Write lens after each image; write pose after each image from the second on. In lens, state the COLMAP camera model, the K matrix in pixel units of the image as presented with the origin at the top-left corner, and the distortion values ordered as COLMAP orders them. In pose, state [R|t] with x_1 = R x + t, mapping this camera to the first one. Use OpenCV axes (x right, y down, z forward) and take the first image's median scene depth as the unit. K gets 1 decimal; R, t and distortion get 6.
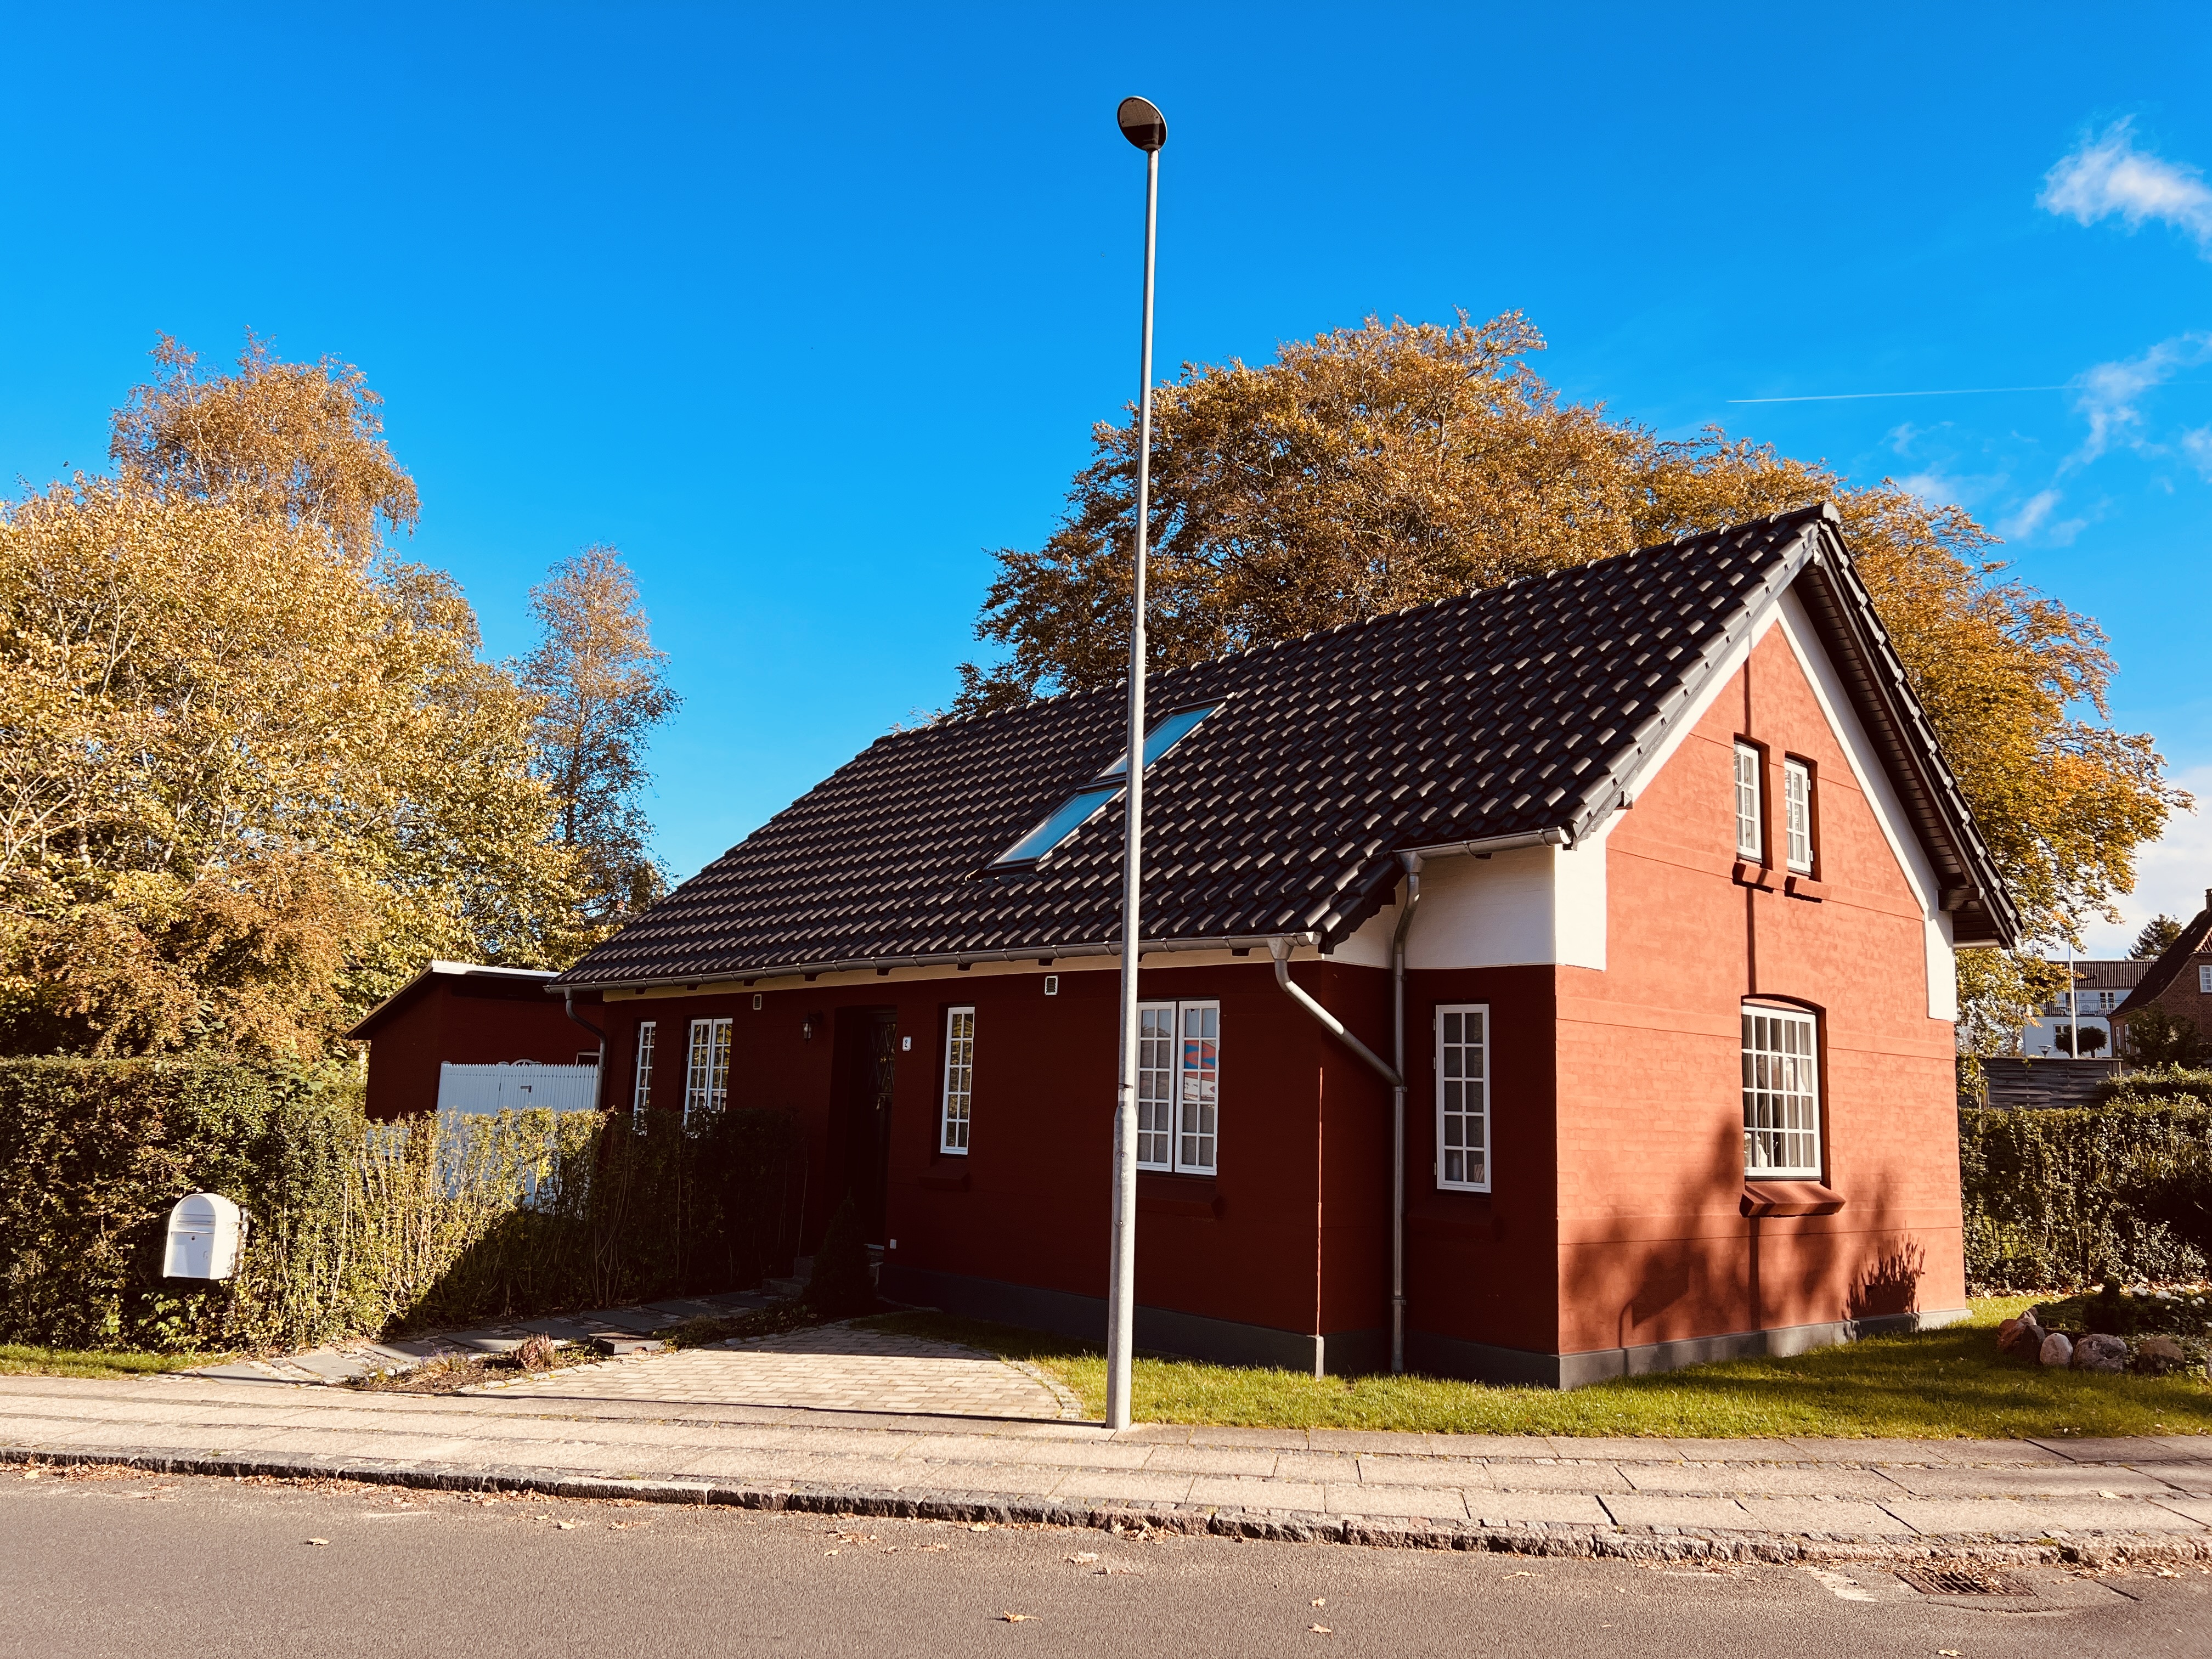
lens RADIAL K [[1659.1, 0, 1079.8], [0, 1659.1, 867.6], [0, 0, 1]] dist [0.063105, -0.053083]
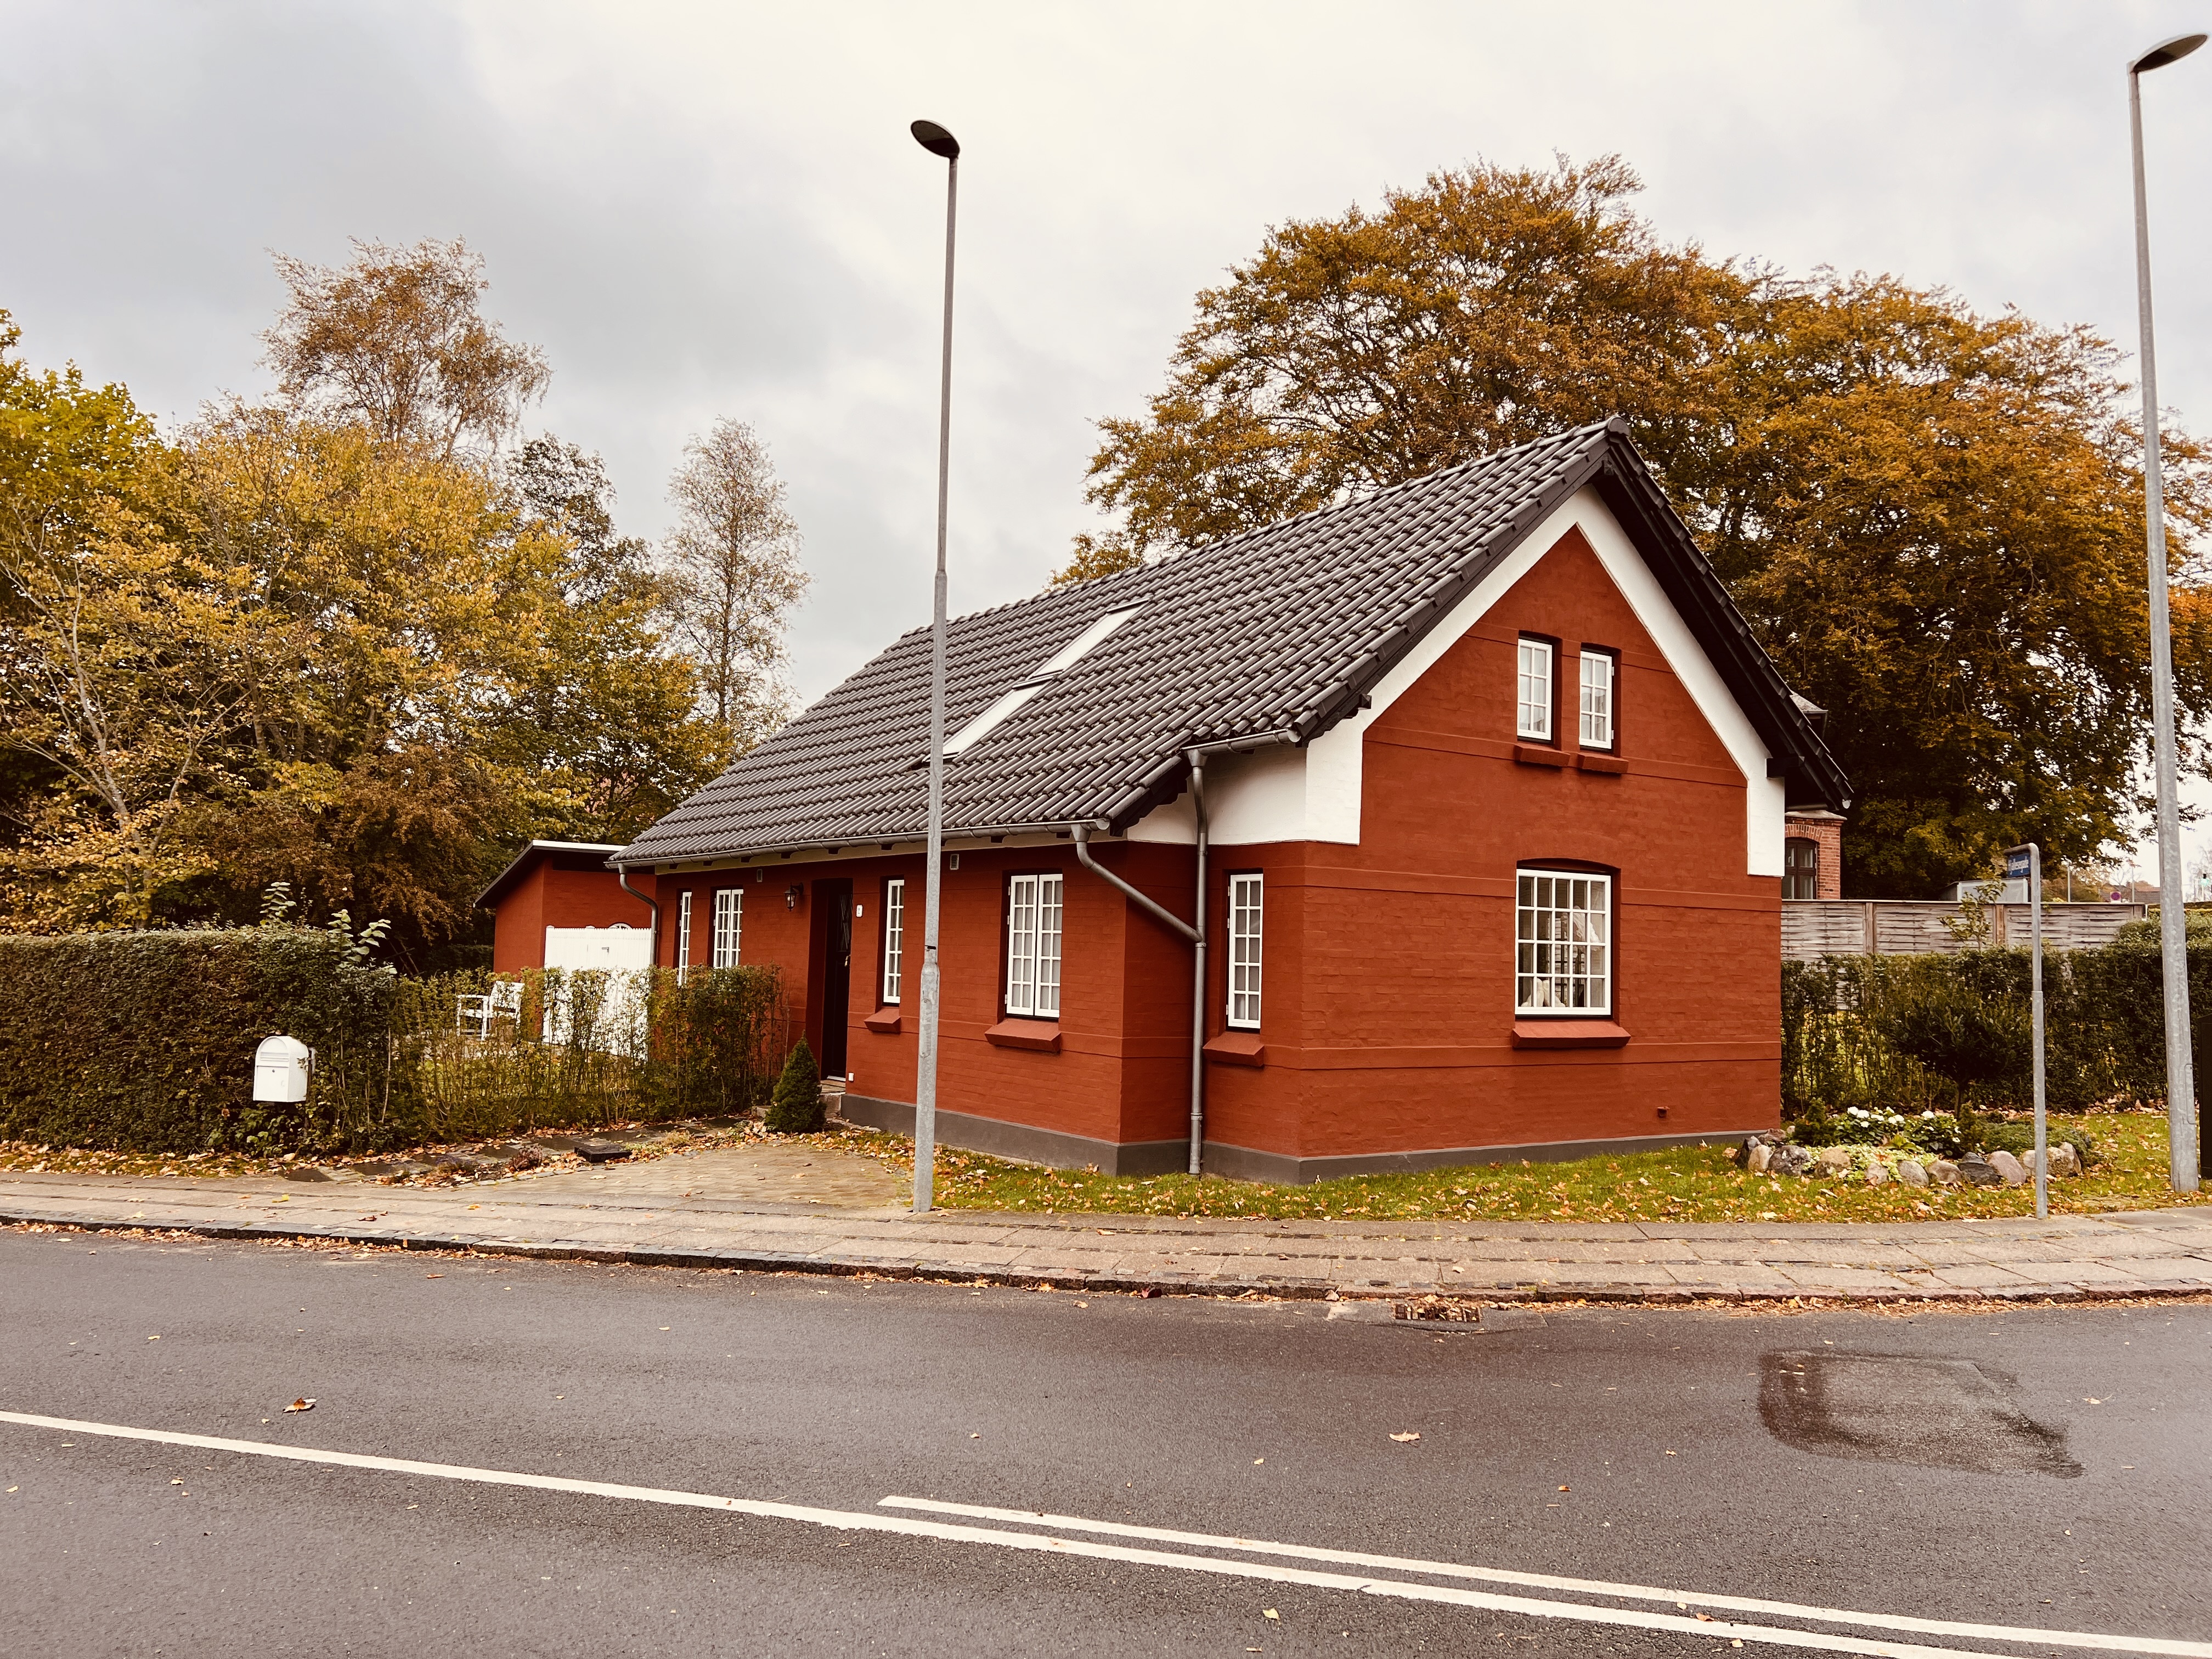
lens RADIAL K [[1691.5, 0, 1100.4], [0, 1691.5, 853.3], [0, 0, 1]] dist [0.103498, -0.146824]
pose [[0.993363, -0.016916, -0.113768, 0.238666], [0.025879, 0.996635, 0.077770, -0.027284], [0.112070, -0.080198, 0.990459, -0.197256]]
